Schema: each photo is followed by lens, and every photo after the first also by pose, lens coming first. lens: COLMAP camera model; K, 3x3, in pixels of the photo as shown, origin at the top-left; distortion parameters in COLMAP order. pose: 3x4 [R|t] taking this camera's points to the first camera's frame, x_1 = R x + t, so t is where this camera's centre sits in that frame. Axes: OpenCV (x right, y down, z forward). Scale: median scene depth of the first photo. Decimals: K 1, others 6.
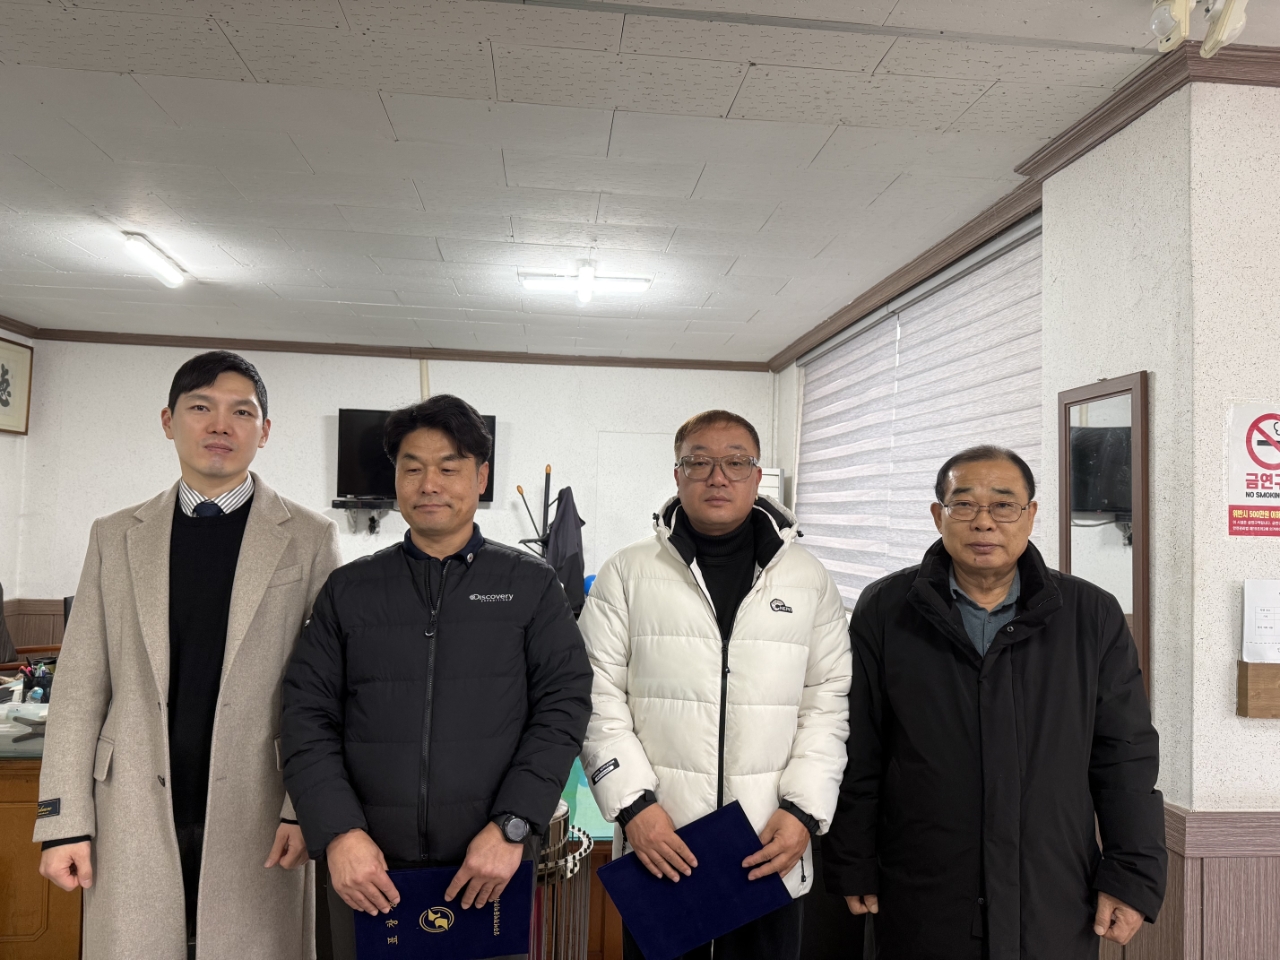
lens RADIAL K [[900.6, 0, 645.4], [0, 900.6, 490.1], [0, 0, 1]] dist [0.043013, -0.035296]
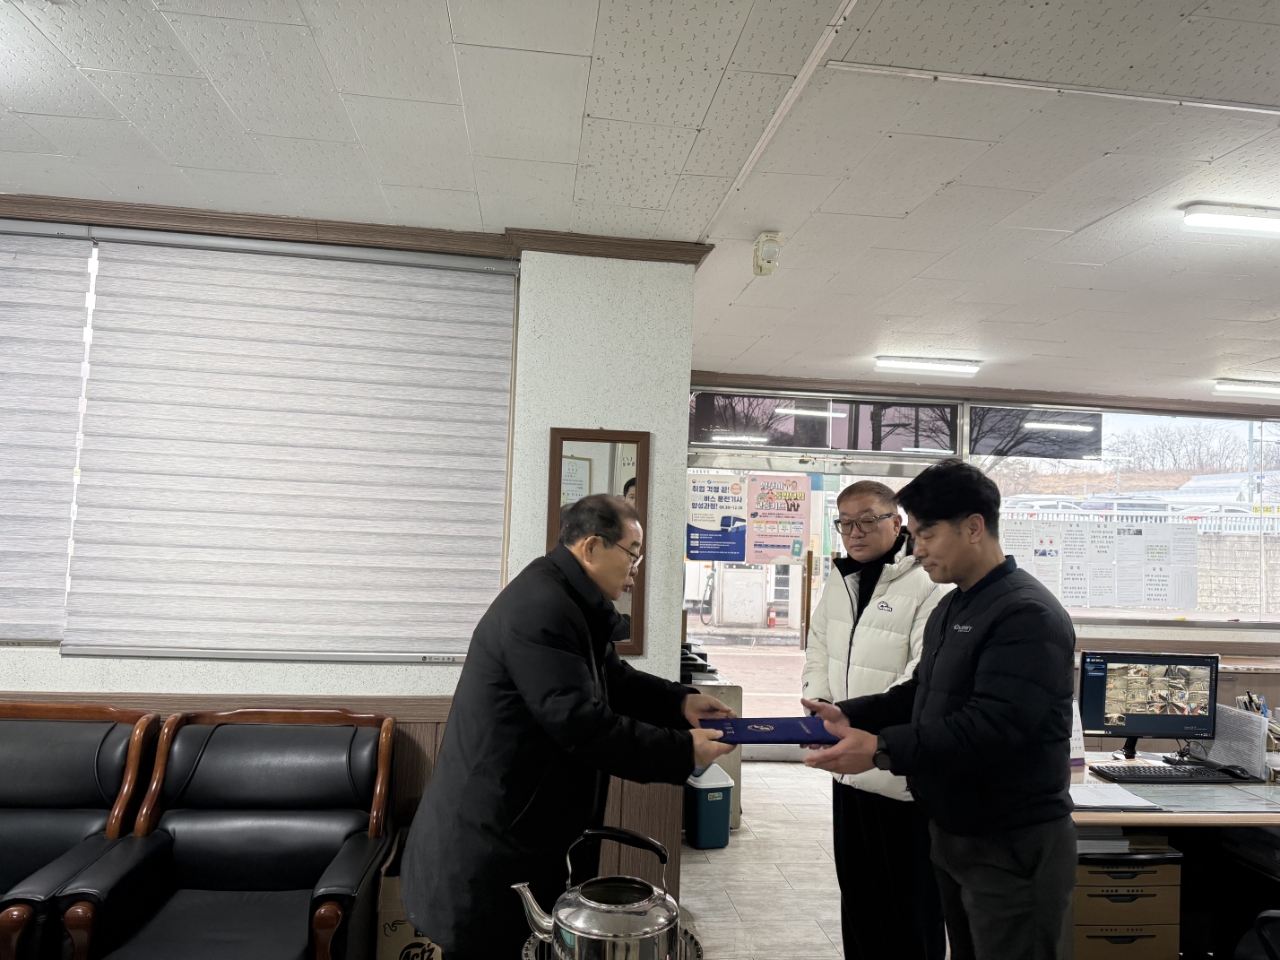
lens RADIAL K [[899.1, 0, 643.8], [0, 899.1, 488.3], [0, 0, 1]] dist [0.116478, -0.176922]
pose [[-0.020049, 0.024311, 0.999503, -0.898648], [-0.068120, 0.997348, -0.025625, 0.003388], [-0.997476, -0.068600, -0.018340, 0.957895]]
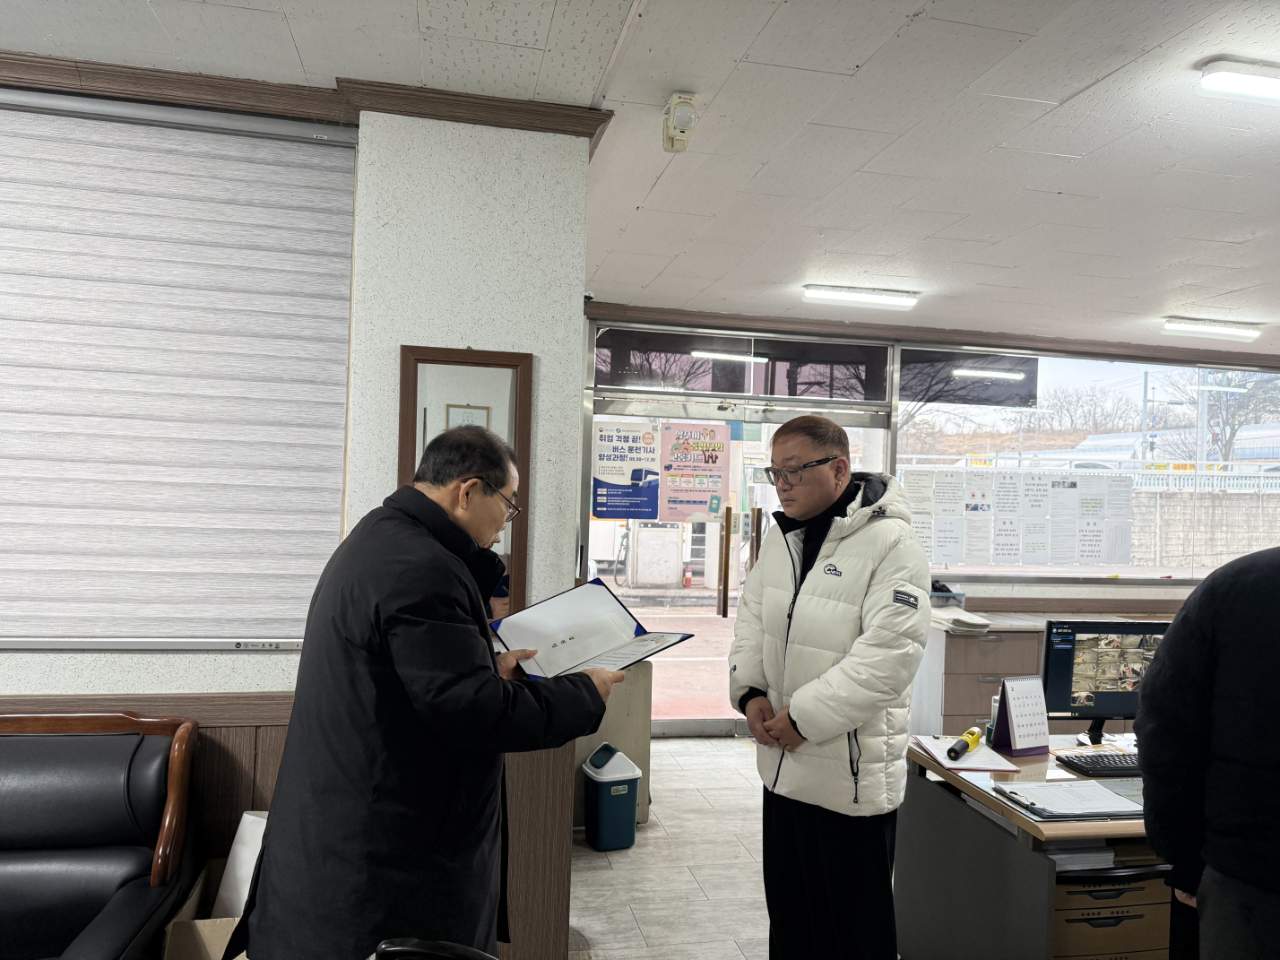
lens RADIAL K [[899.1, 0, 643.8], [0, 899.1, 488.3], [0, 0, 1]] dist [0.116478, -0.176922]
pose [[-0.110946, -0.020102, 0.993623, -0.612398], [-0.066575, 0.997700, 0.012751, 0.020318], [-0.991594, -0.064736, -0.112029, 0.906353]]
